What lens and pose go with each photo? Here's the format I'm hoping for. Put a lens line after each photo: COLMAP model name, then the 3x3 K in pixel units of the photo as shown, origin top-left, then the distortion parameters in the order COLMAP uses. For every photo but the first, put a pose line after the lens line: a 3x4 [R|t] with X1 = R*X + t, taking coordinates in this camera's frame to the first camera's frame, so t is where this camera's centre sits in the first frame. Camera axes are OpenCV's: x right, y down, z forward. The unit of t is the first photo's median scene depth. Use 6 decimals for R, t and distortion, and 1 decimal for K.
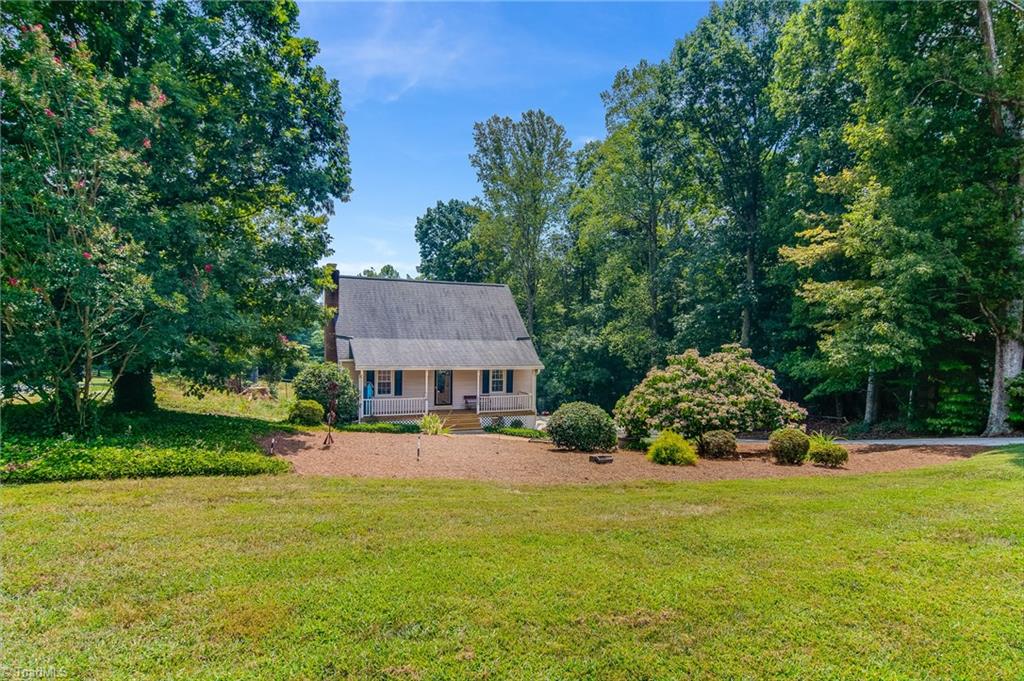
lens RADIAL K [[559.9, 0, 505.9], [0, 559.9, 329.9], [0, 0, 1]] dist [-0.003831, -0.001290]
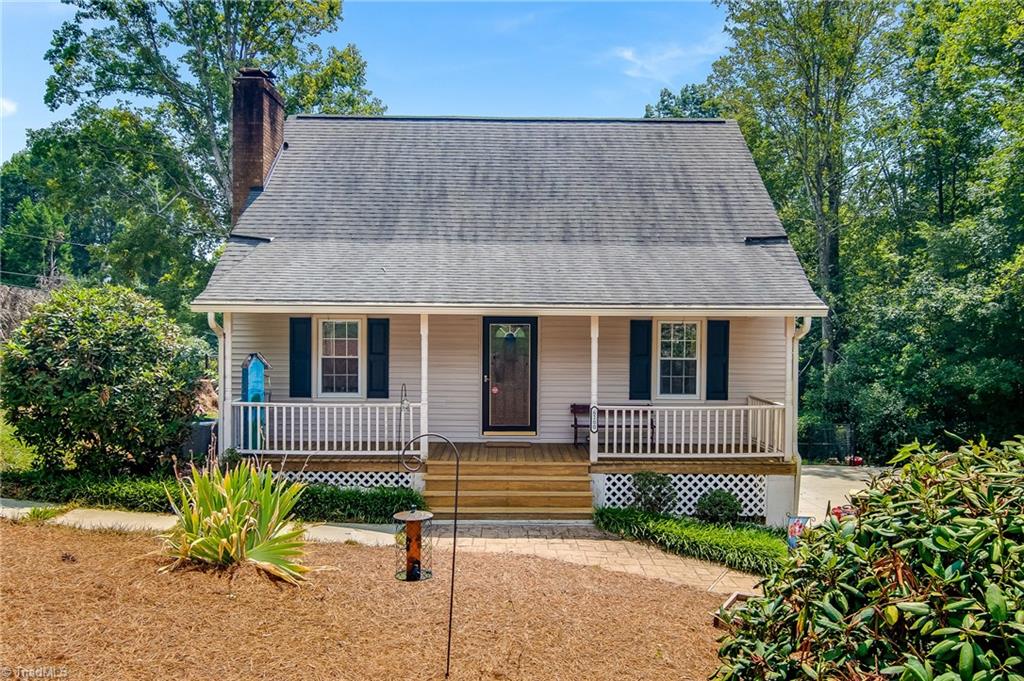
lens RADIAL K [[770.7, 0, 512.0], [0, 770.7, 340.5], [0, 0, 1]] dist [-0.005732, -0.004210]
pose [[0.935214, -0.005240, -0.354044, 0.053650], [0.010298, 0.999870, 0.012404, 0.071046], [0.353933, -0.015246, 0.935147, 0.538461]]
